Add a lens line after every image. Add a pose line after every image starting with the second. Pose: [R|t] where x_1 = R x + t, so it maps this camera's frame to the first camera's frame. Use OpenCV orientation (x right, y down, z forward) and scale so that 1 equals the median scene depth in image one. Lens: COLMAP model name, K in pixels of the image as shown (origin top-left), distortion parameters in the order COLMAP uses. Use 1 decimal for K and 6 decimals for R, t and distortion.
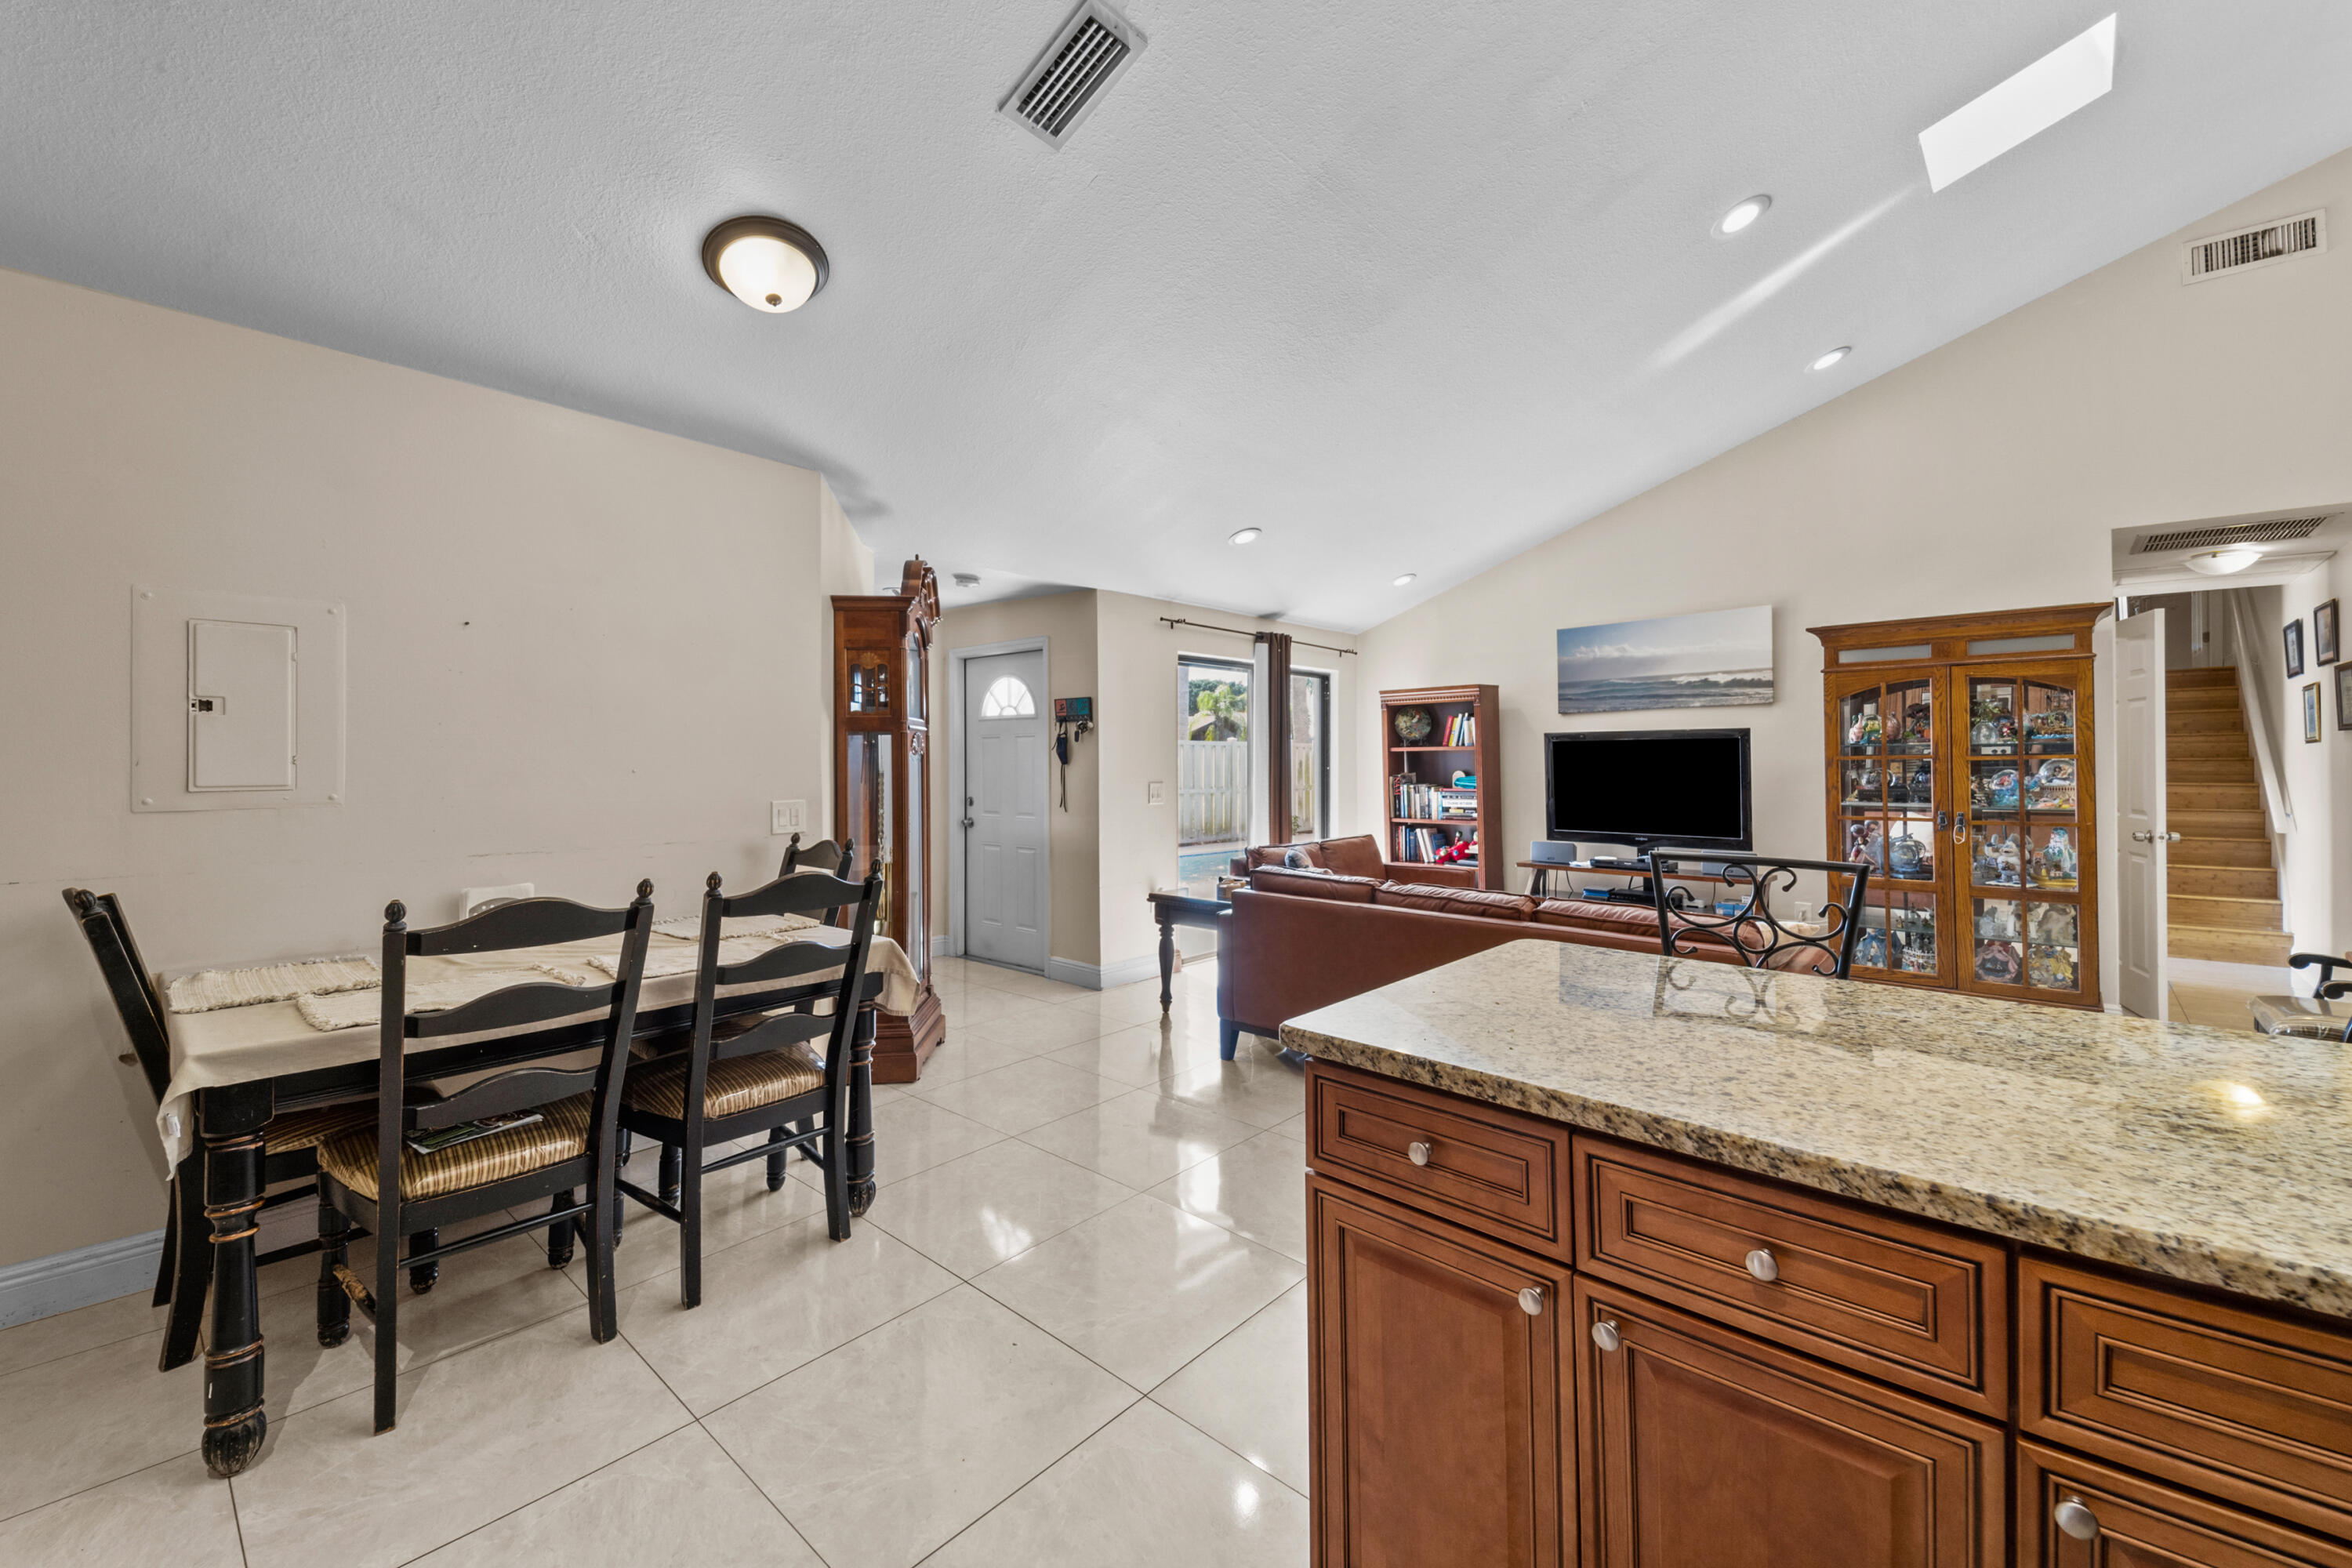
lens RADIAL K [[926.6, 0, 1180.9], [0, 926.6, 769.0], [0, 0, 1]] dist [0.076983, -0.035135]
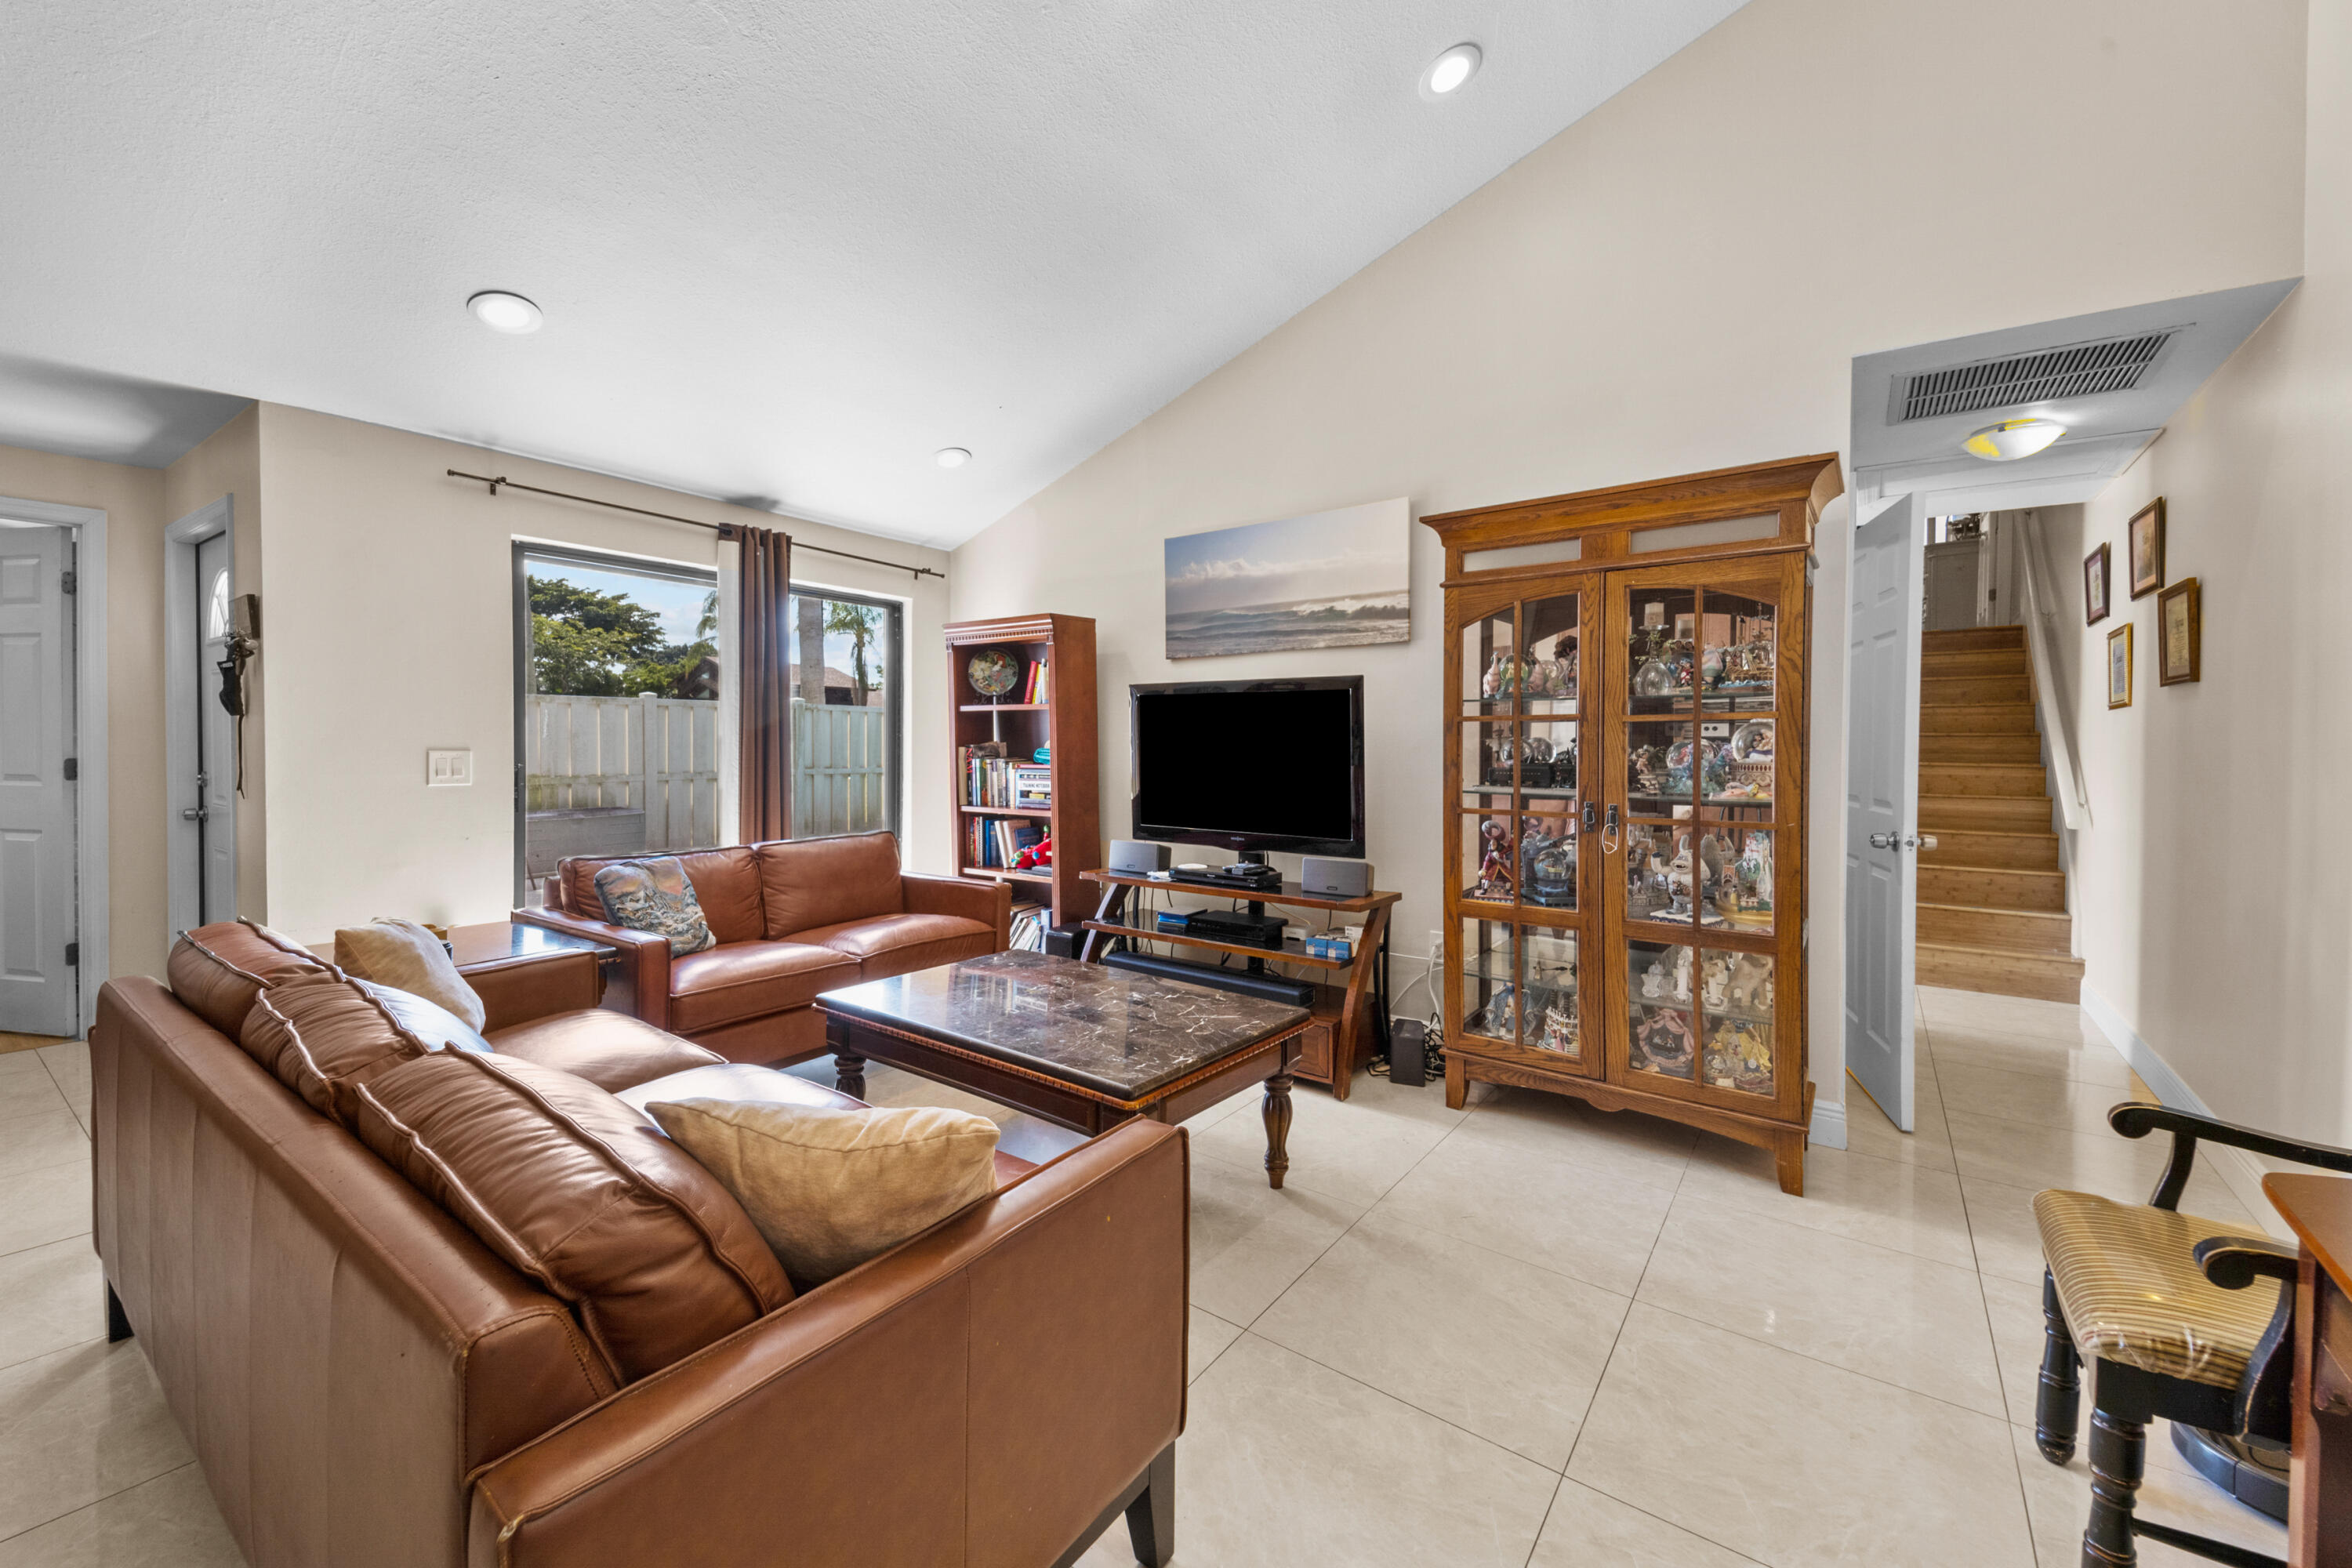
lens RADIAL K [[926.6, 0, 1180.9], [0, 926.6, 769.0], [0, 0, 1]] dist [0.076983, -0.035135]
pose [[0.993880, 0.007076, 0.110239, 0.350933], [-0.009537, 0.999717, 0.021806, 0.008416], [-0.110054, -0.022723, 0.993666, 0.316819]]
